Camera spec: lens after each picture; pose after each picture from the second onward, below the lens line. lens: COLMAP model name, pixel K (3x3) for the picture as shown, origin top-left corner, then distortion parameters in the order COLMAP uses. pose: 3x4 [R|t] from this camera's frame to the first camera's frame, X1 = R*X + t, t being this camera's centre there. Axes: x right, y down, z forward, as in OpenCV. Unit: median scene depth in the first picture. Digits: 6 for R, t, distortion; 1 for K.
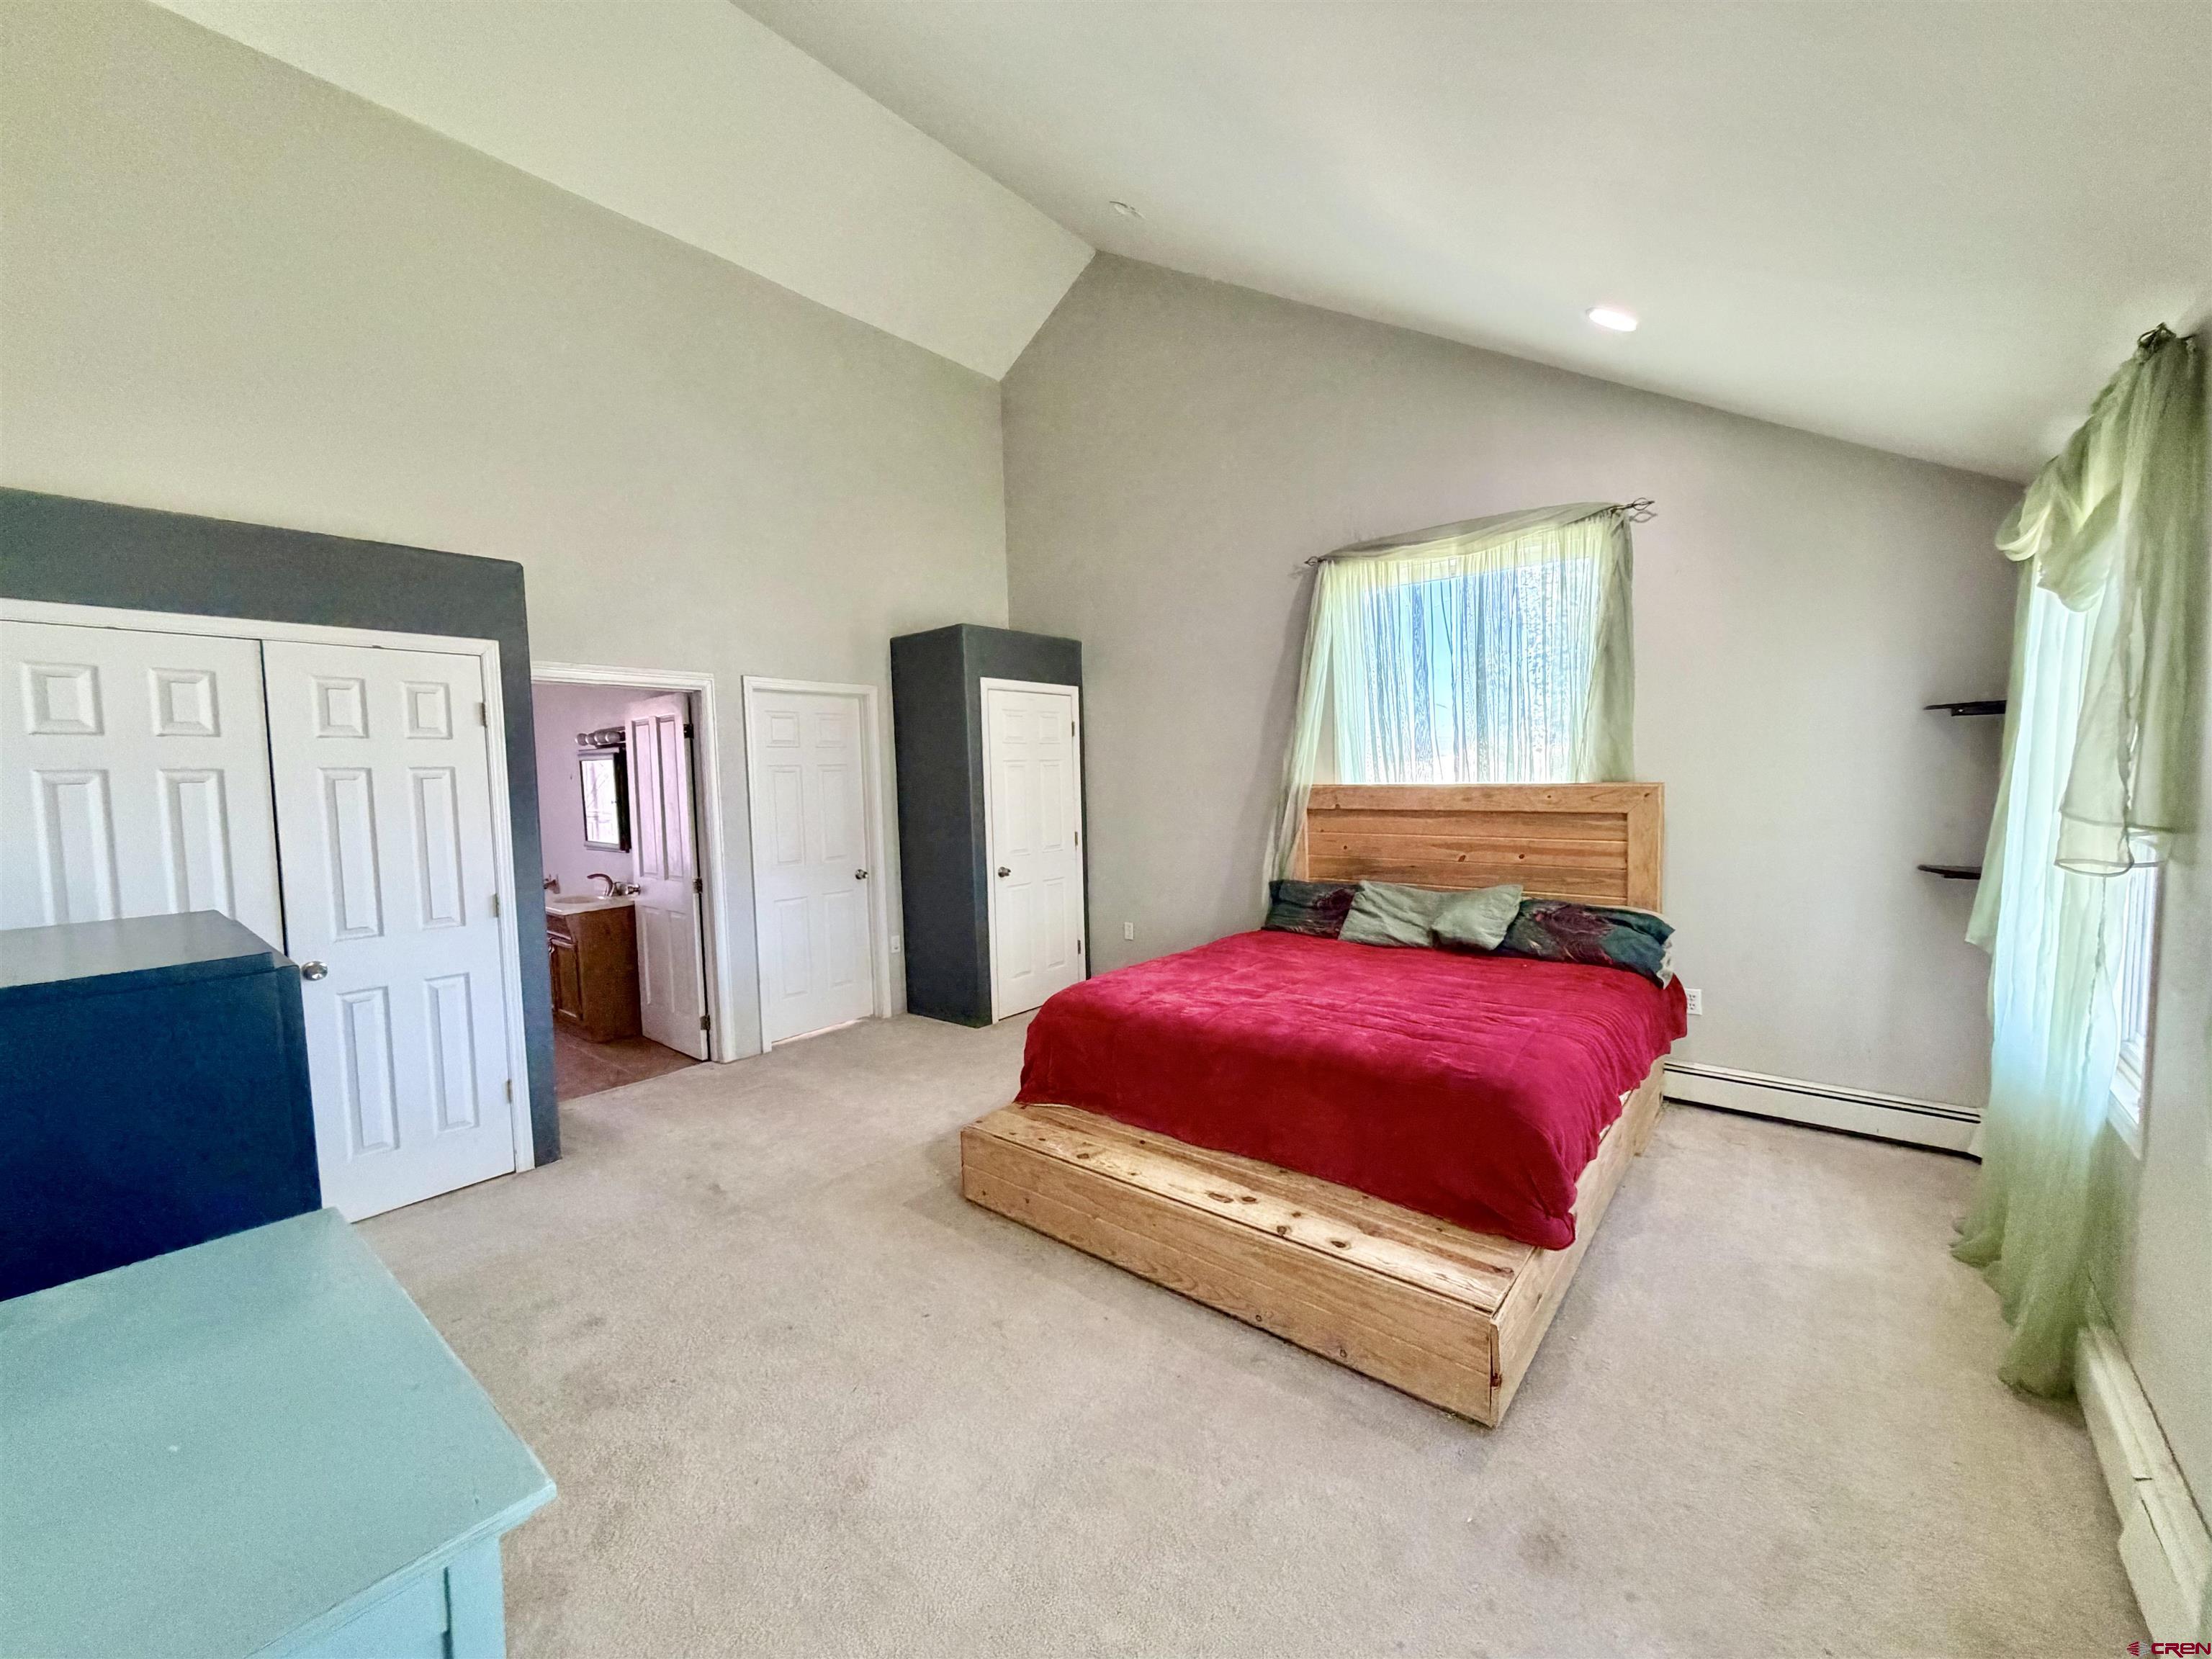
lens RADIAL K [[882.0, 0, 1118.7], [0, 882.0, 829.8], [0, 0, 1]] dist [-0.001017, 0.000448]
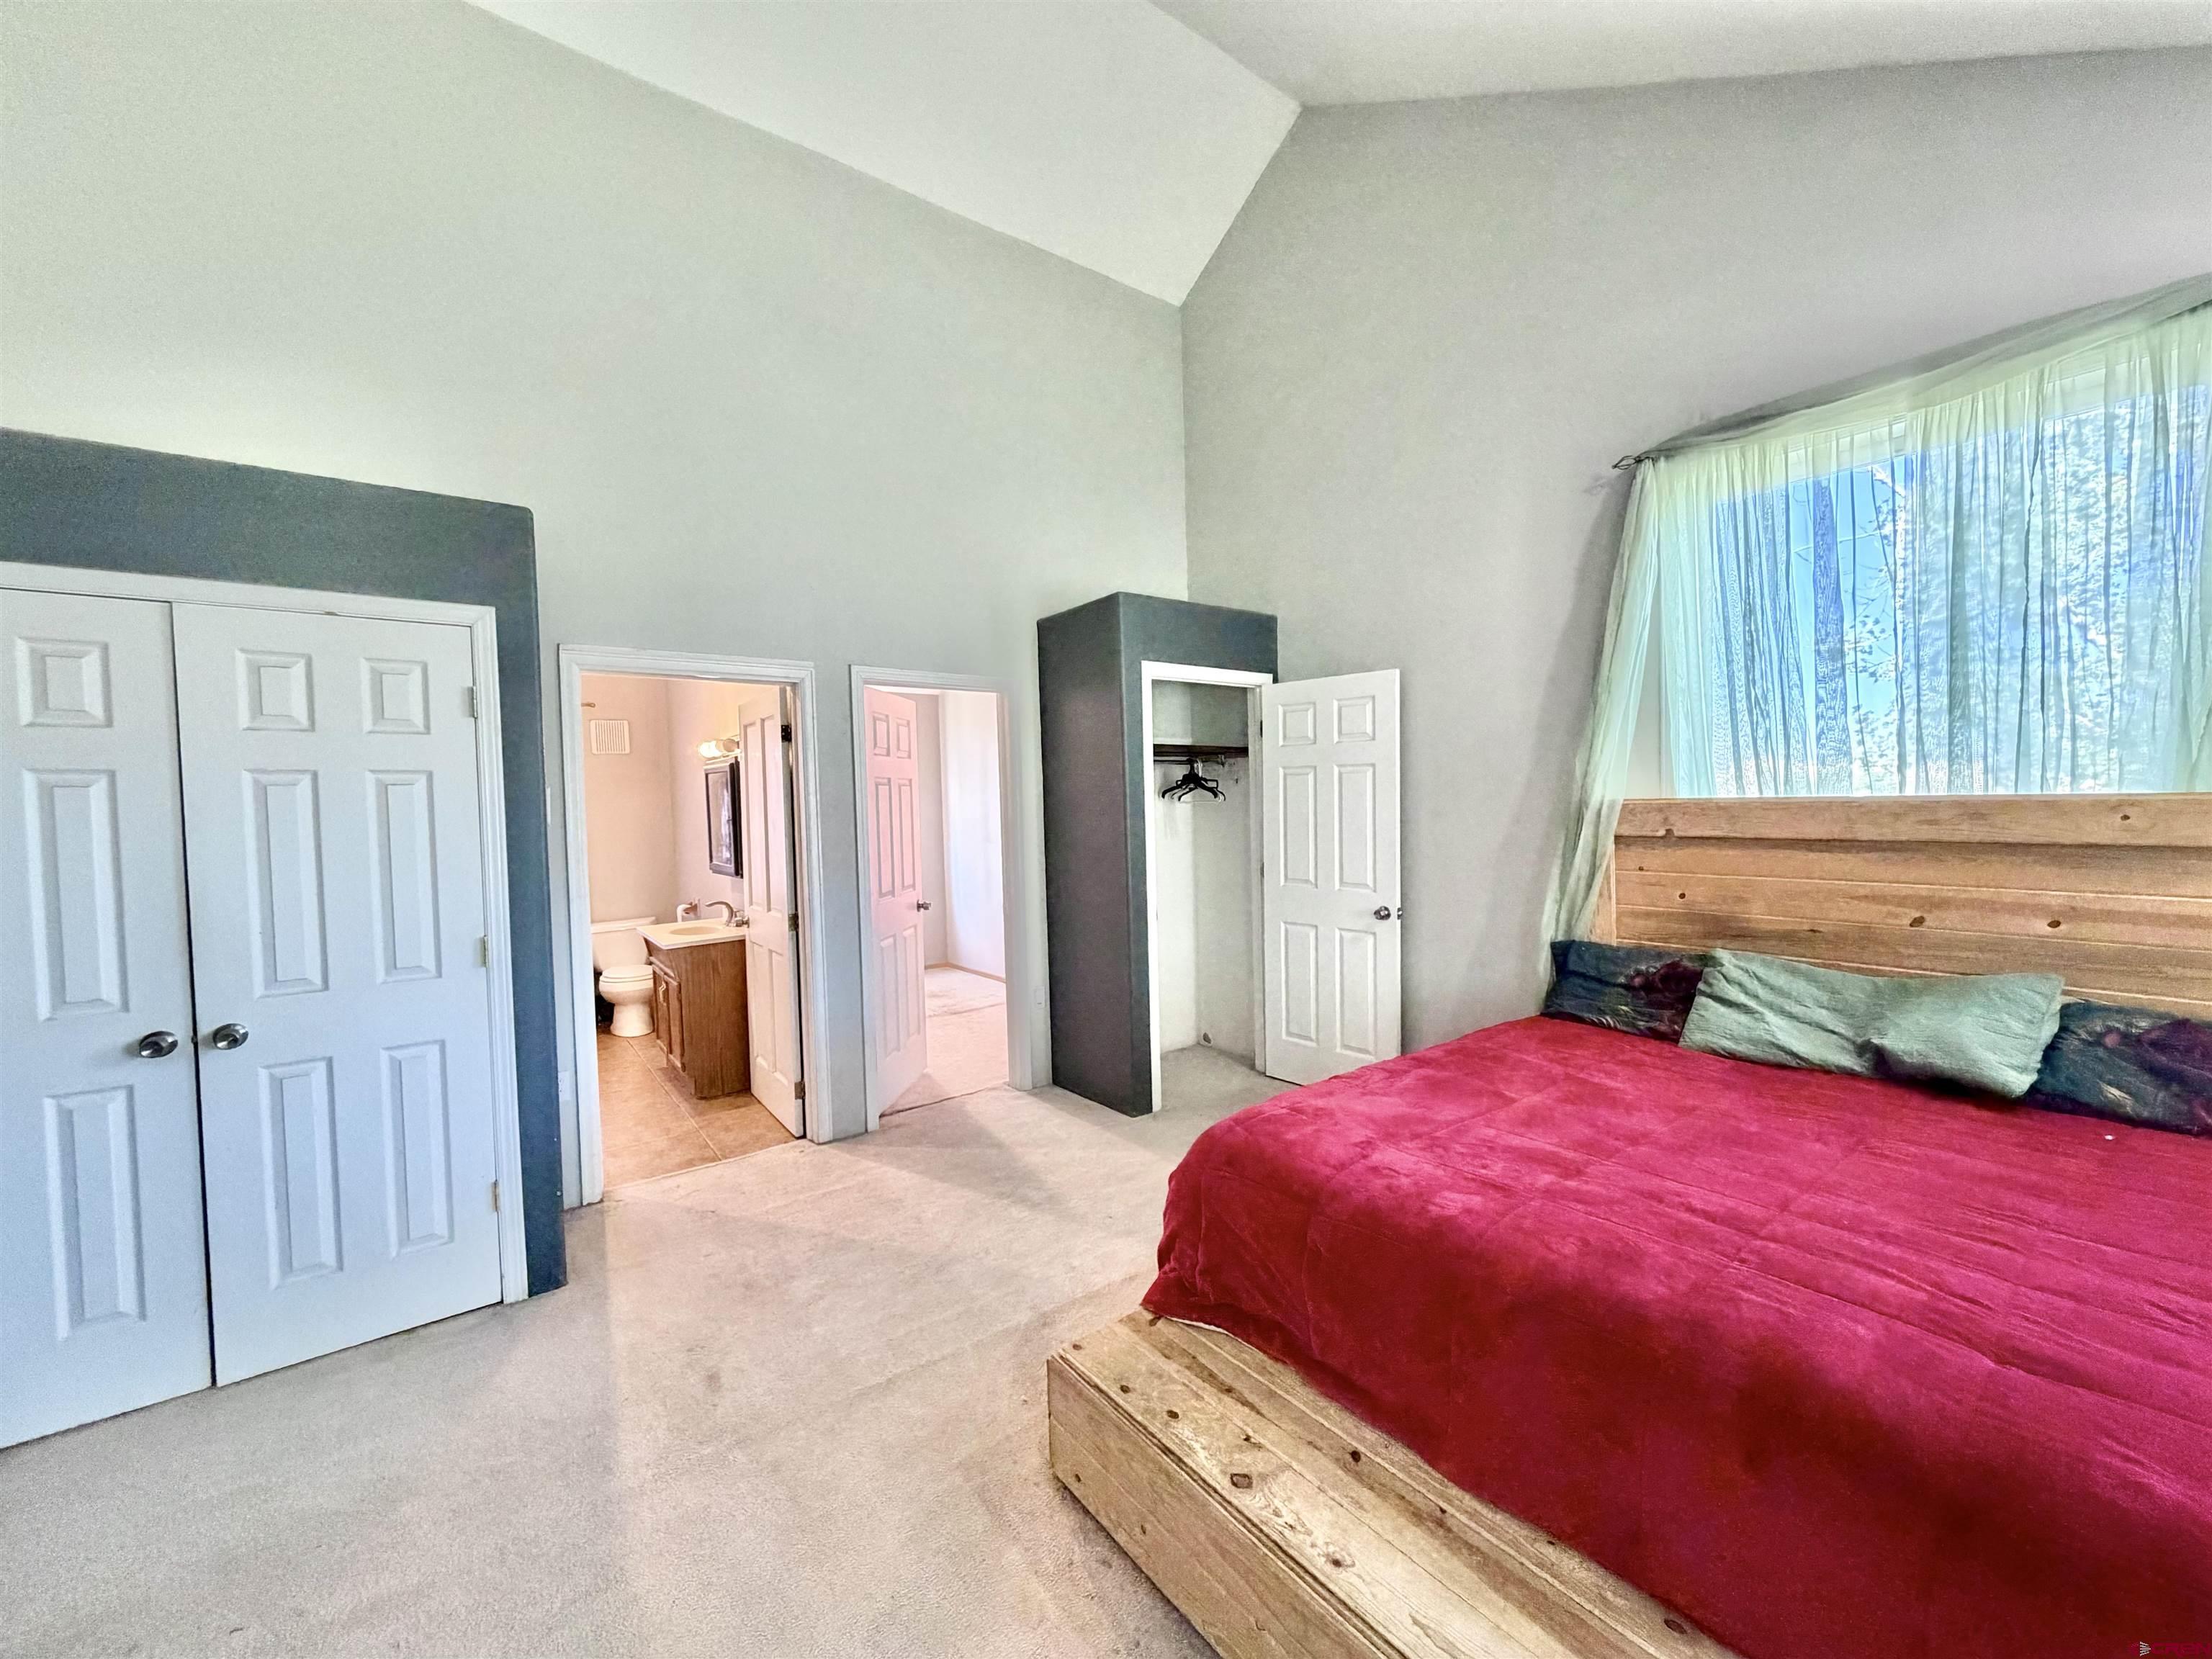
lens RADIAL K [[882.0, 0, 1118.7], [0, 882.0, 829.8], [0, 0, 1]] dist [-0.001017, 0.000448]
pose [[0.972732, 0.008572, -0.231773, 0.005438], [-0.014421, 0.999619, -0.023554, -0.008070], [0.231483, 0.026254, 0.972485, 0.316351]]
